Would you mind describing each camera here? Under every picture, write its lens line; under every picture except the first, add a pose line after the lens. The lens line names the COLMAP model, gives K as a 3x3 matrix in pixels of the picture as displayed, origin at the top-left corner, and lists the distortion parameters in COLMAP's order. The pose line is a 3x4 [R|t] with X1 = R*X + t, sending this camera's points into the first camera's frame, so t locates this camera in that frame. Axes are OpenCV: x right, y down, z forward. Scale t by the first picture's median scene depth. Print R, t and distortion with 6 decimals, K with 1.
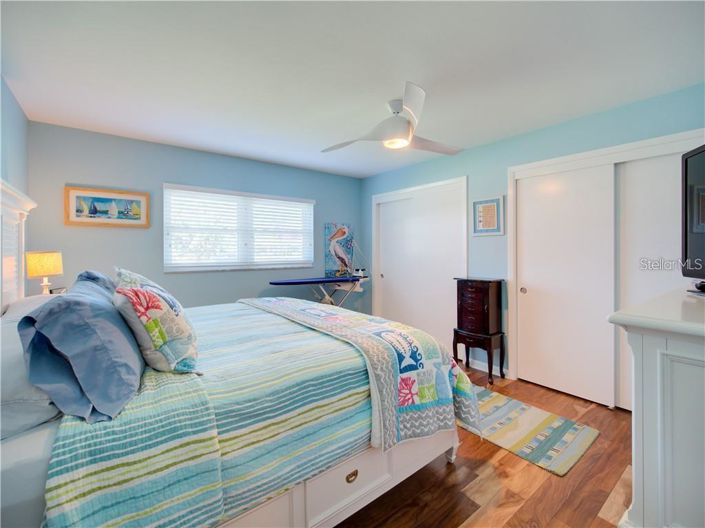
lens RADIAL K [[315.5, 0, 352.8], [0, 315.5, 258.6], [0, 0, 1]] dist [-0.001385, 0.000058]
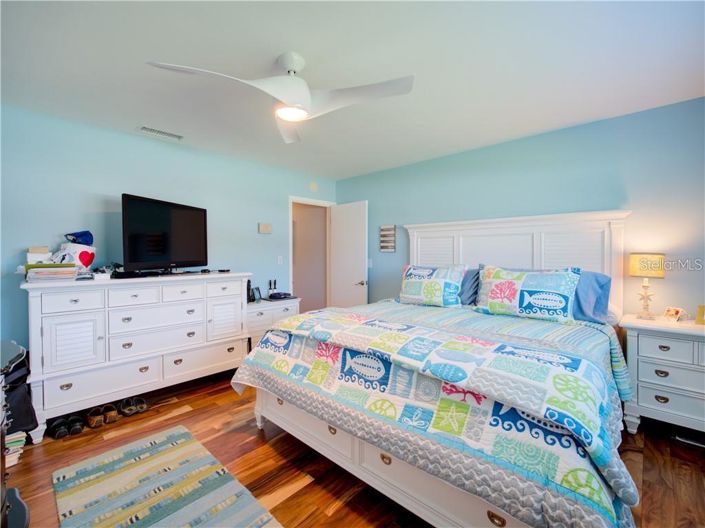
lens RADIAL K [[315.5, 0, 351.3], [0, 315.5, 259.8], [0, 0, 1]] dist [-0.001385, 0.000058]
pose [[-0.985335, 0.010049, -0.170338, 0.141003], [0.005315, 0.999587, 0.028227, -0.034360], [0.170551, 0.026908, -0.984981, 1.896186]]
